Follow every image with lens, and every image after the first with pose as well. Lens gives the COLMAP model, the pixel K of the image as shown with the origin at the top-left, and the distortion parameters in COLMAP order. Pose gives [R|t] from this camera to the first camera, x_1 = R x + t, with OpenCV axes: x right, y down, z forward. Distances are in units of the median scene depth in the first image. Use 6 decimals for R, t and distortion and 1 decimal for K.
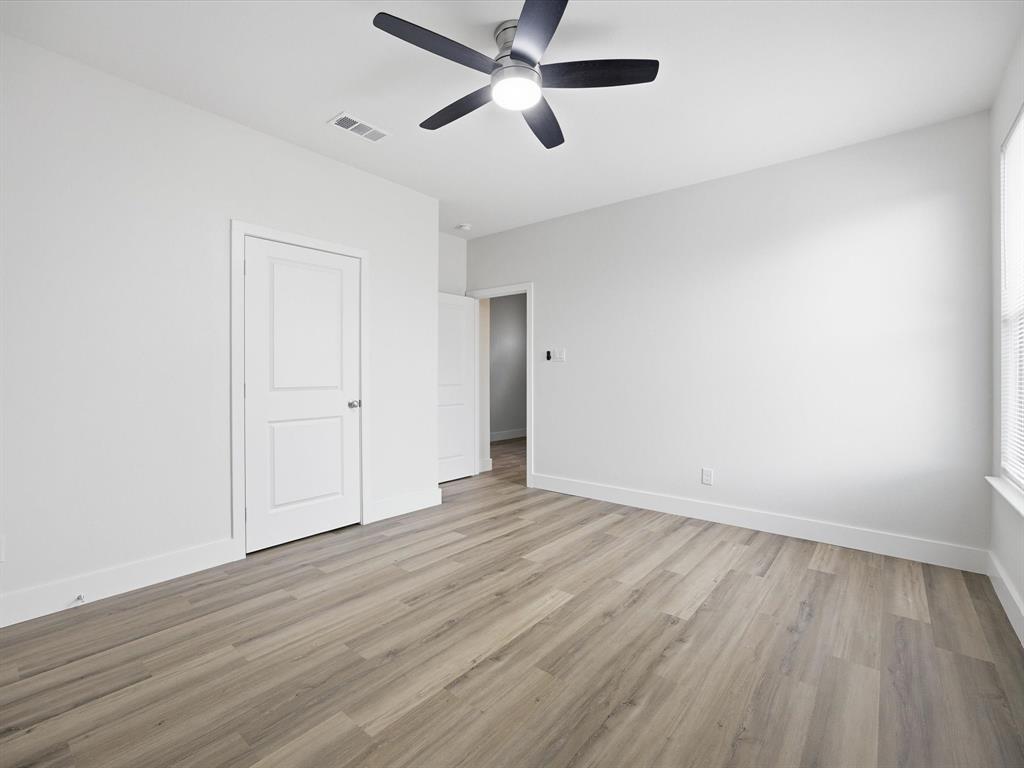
lens RADIAL K [[464.6, 0, 516.4], [0, 464.6, 380.5], [0, 0, 1]] dist [0.000980, 0.000615]
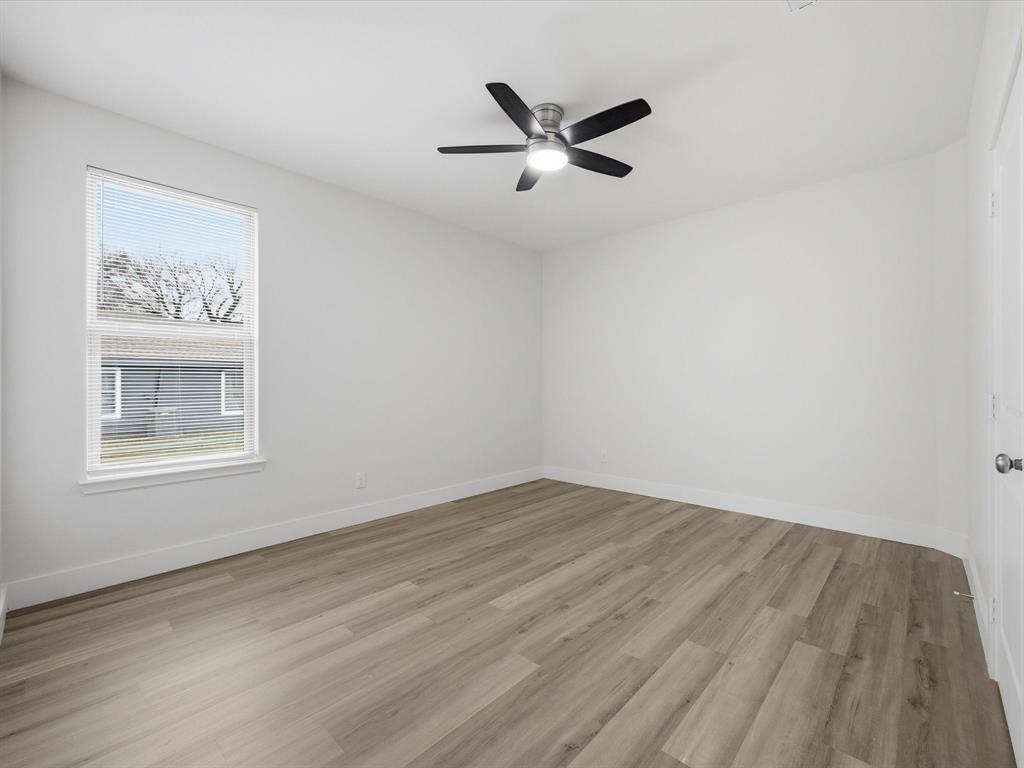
lens RADIAL K [[464.6, 0, 516.4], [0, 464.6, 380.5], [0, 0, 1]] dist [0.000980, 0.000615]
pose [[-0.998199, 0.002040, 0.059952, 0.004501], [0.002445, 0.999975, 0.006677, -0.021103], [-0.059937, 0.006812, -0.998179, 2.045294]]
